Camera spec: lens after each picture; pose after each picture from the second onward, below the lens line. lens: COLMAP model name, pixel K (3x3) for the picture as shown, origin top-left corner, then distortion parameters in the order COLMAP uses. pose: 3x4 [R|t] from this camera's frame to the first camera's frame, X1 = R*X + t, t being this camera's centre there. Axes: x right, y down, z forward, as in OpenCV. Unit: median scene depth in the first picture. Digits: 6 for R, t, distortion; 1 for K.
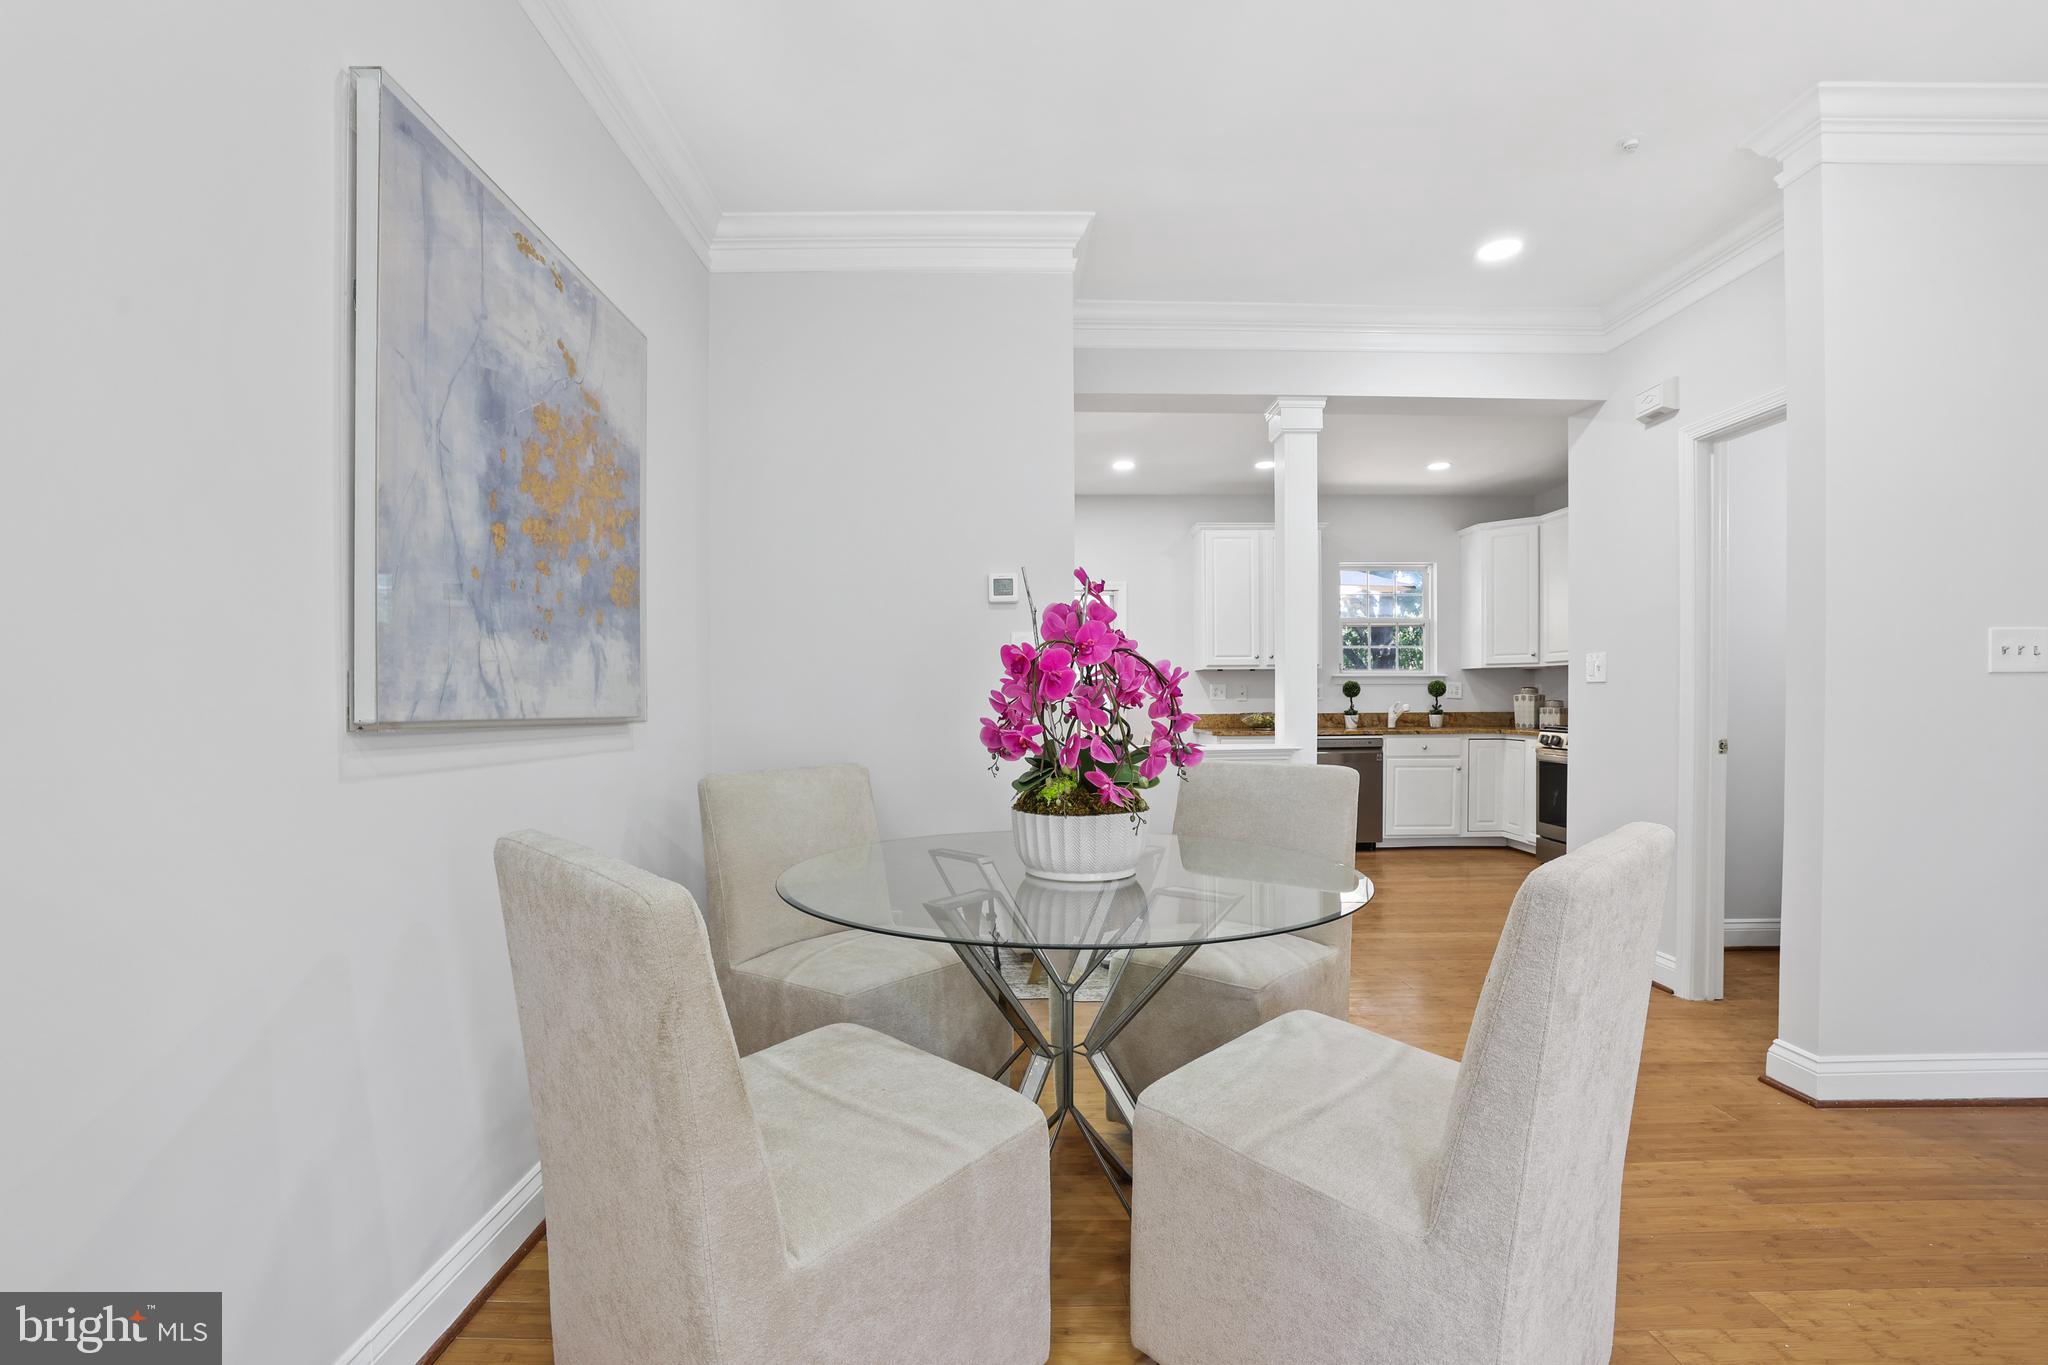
lens RADIAL K [[893.8, 0, 1019.8], [0, 893.8, 713.6], [0, 0, 1]] dist [-0.025463, 0.000250]
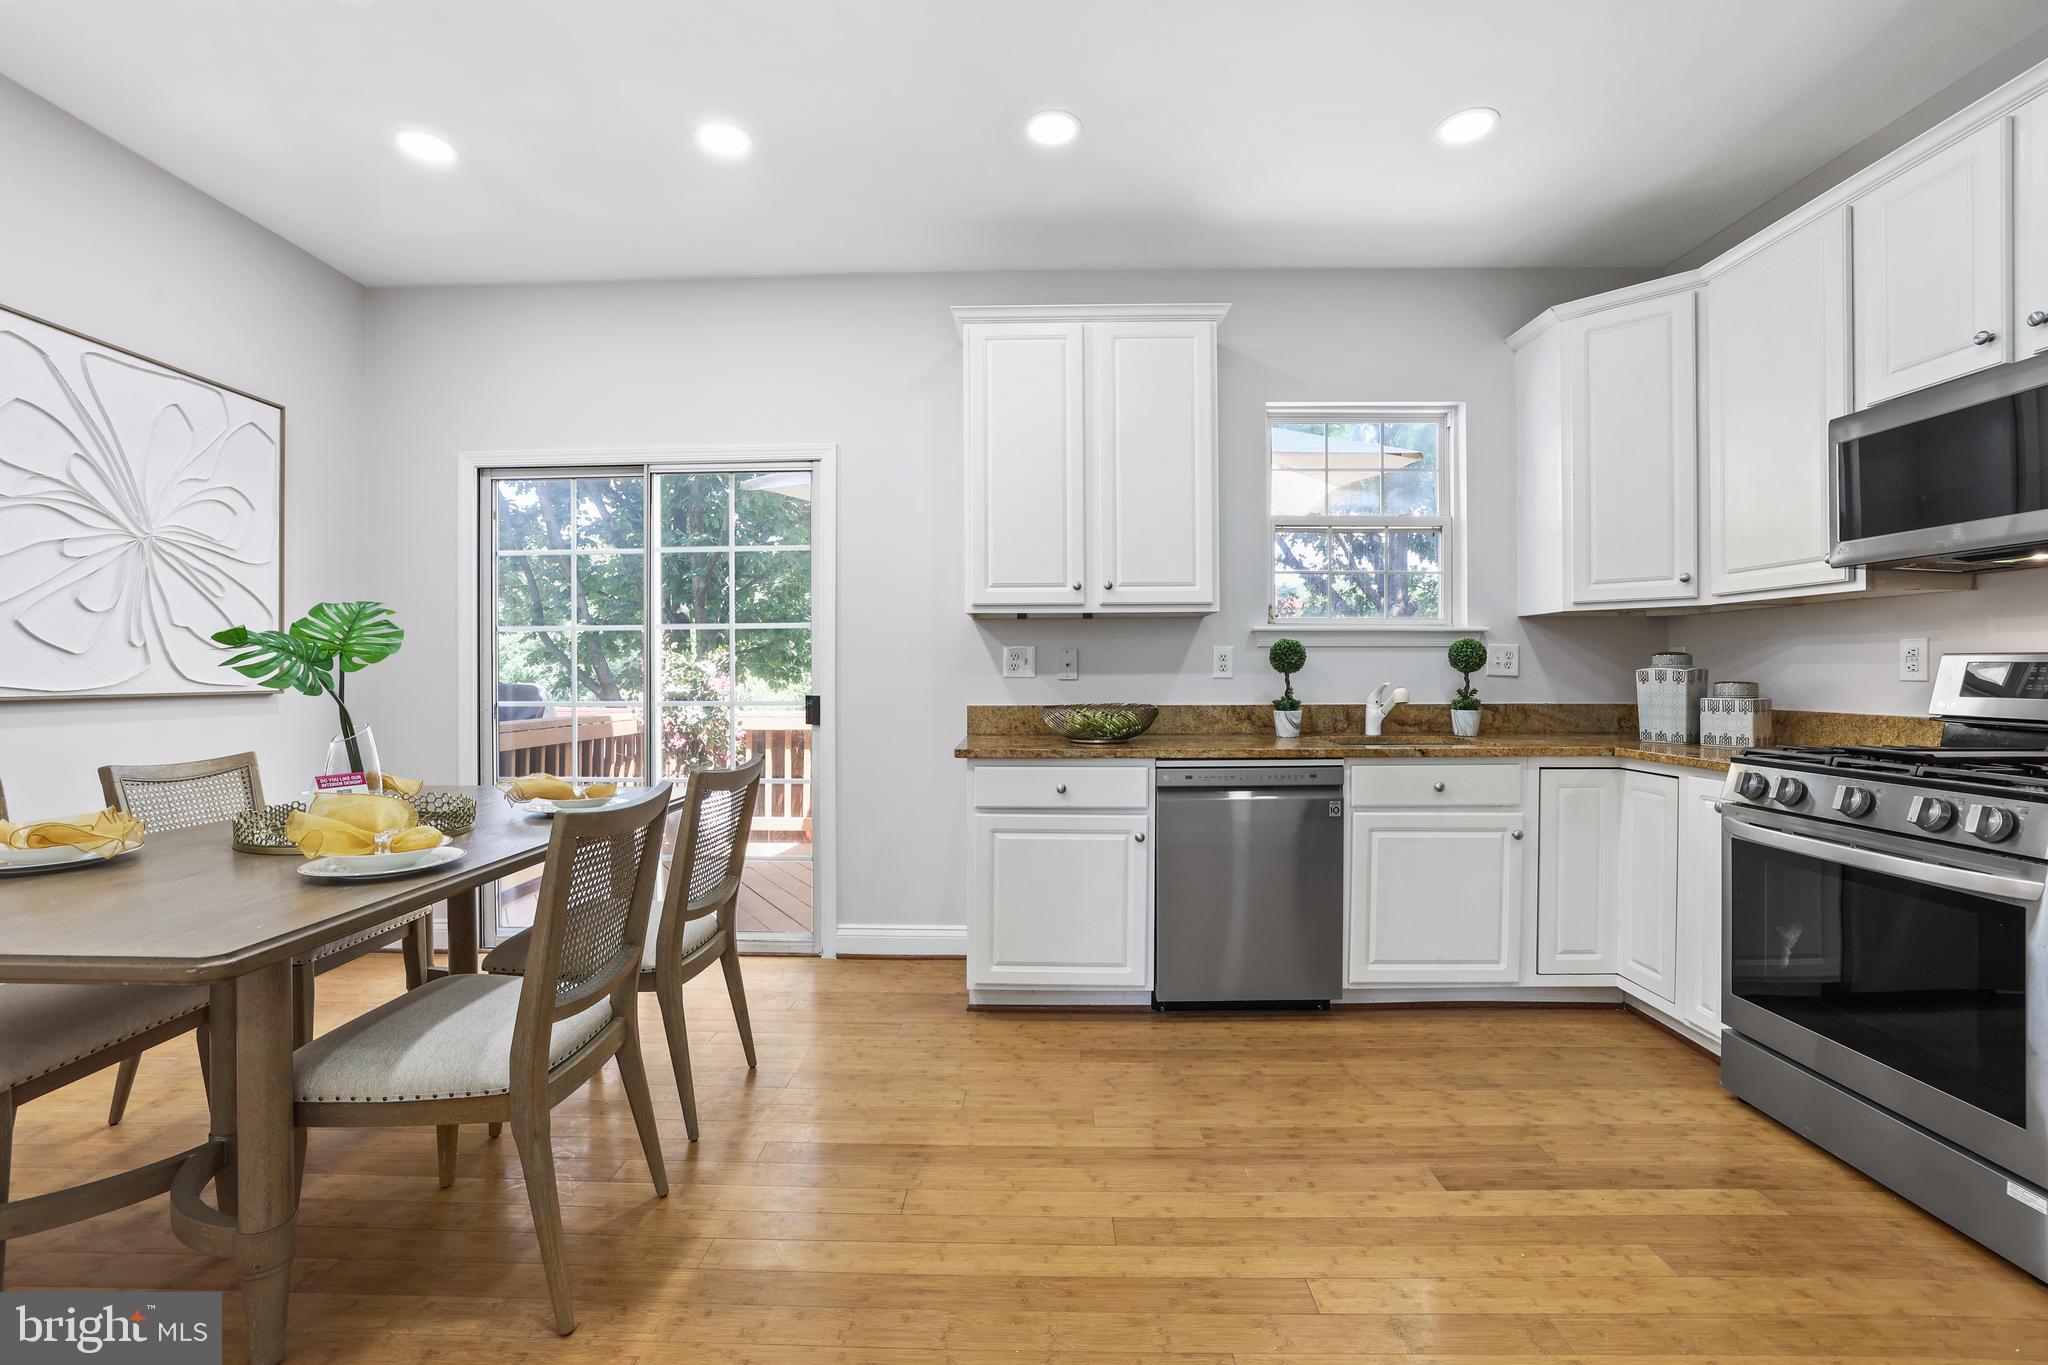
lens RADIAL K [[881.6, 0, 1016.8], [0, 881.6, 676.0], [0, 0, 1]] dist [-0.047099, 0.016467]
pose [[0.999264, 0.003492, -0.038199, 0.261677], [-0.003960, 0.999918, -0.012189, -0.011065], [0.038153, 0.012331, 0.999196, 0.557798]]
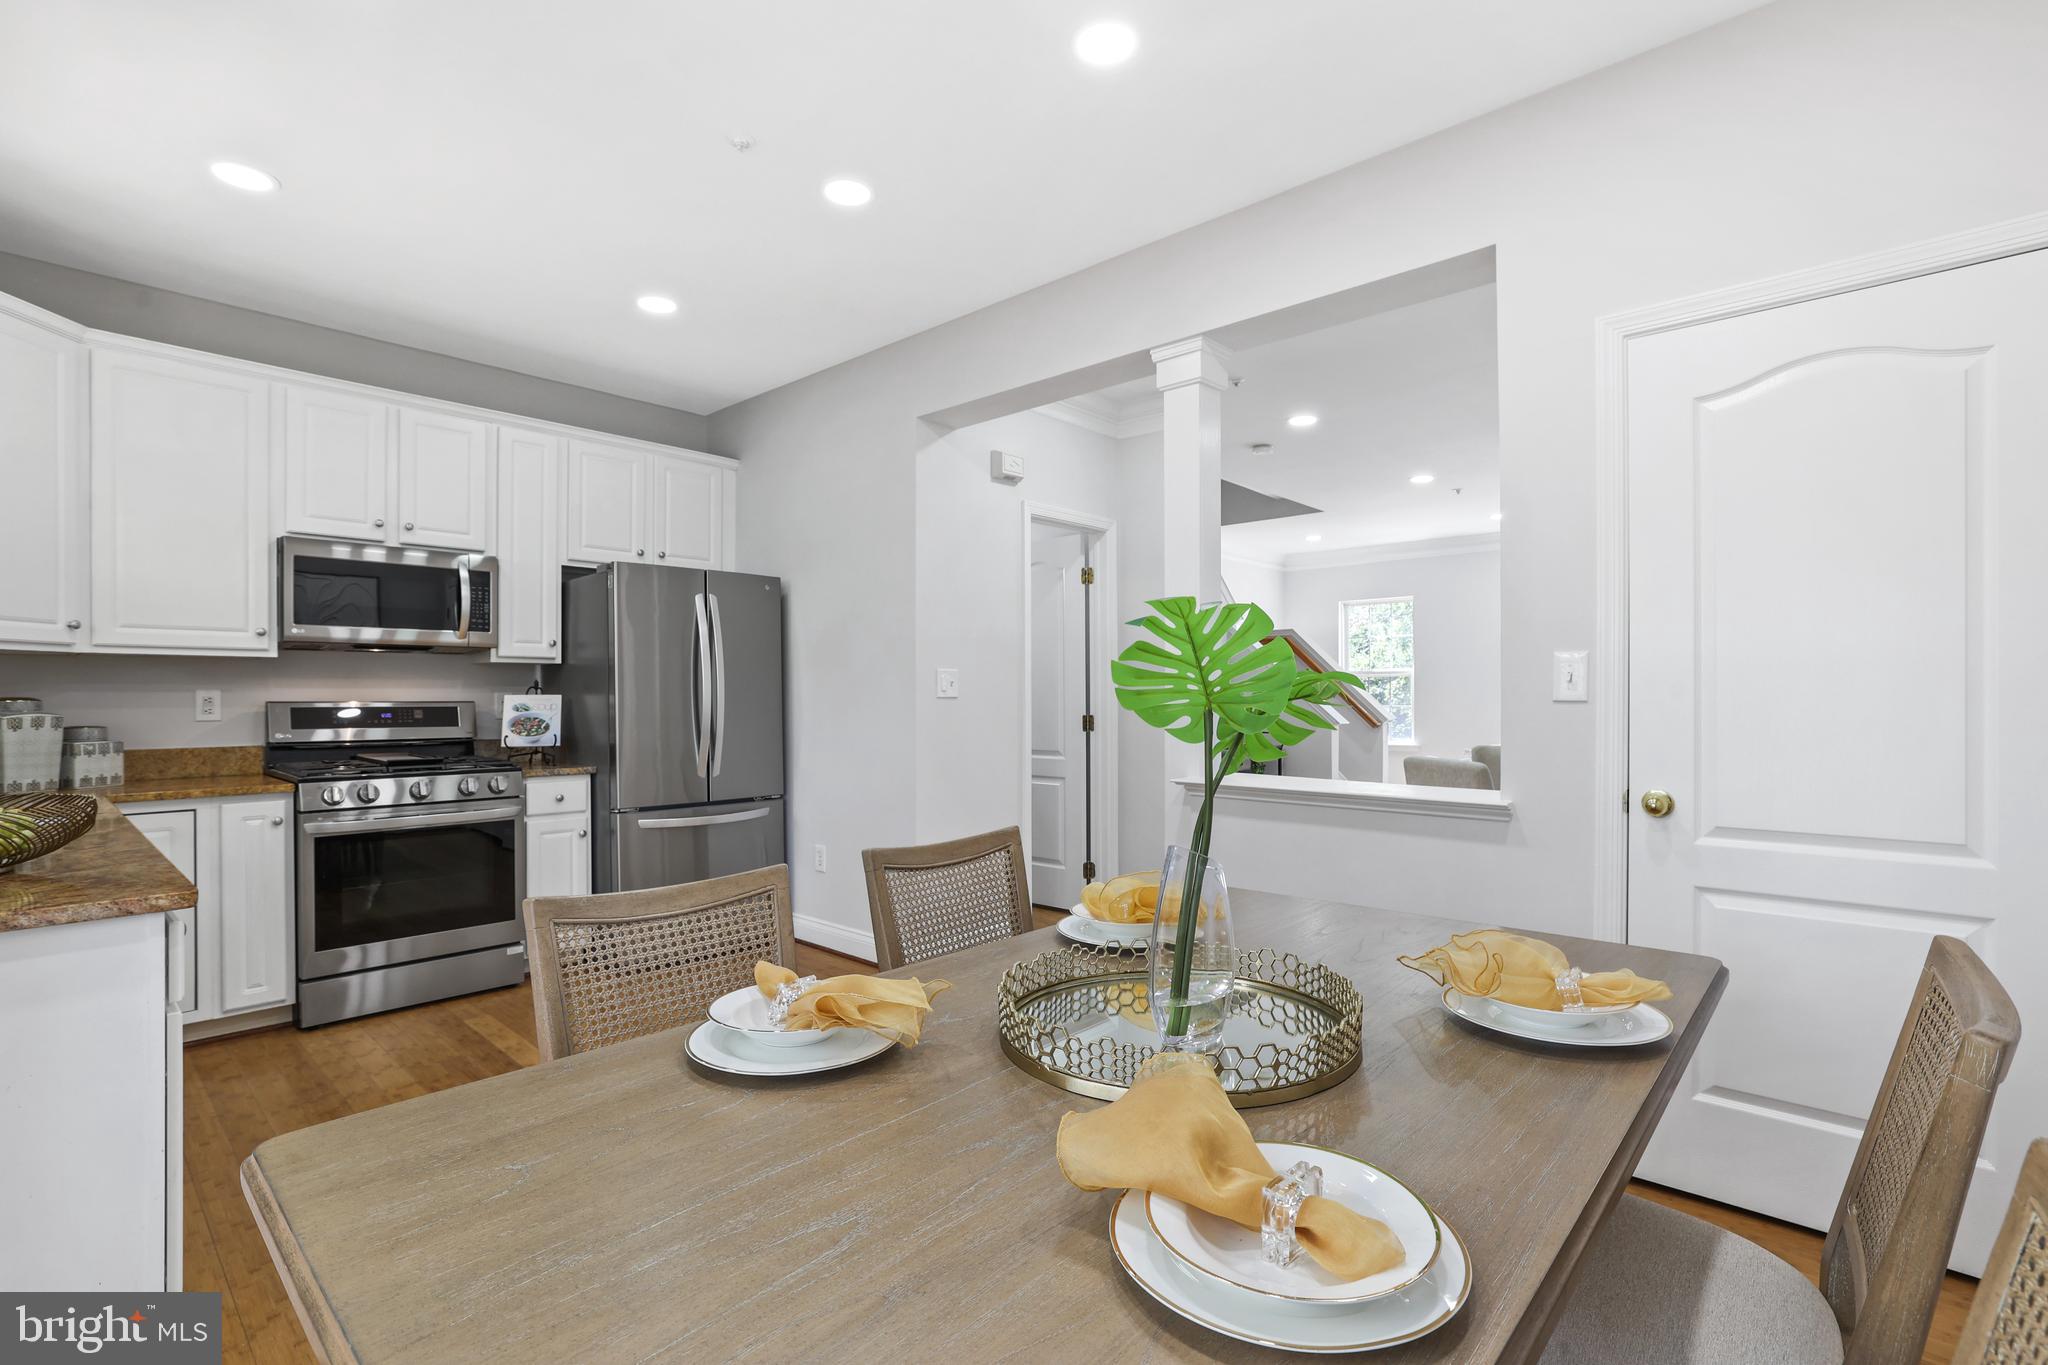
lens RADIAL K [[928.6, 0, 989.6], [0, 928.6, 699.8], [0, 0, 1]] dist [-0.001381, 0.000040]
pose [[-0.705451, 0.002376, 0.708755, -0.083439], [0.016648, 0.999774, 0.013219, -0.027462], [-0.708563, 0.021125, -0.705331, 1.008055]]
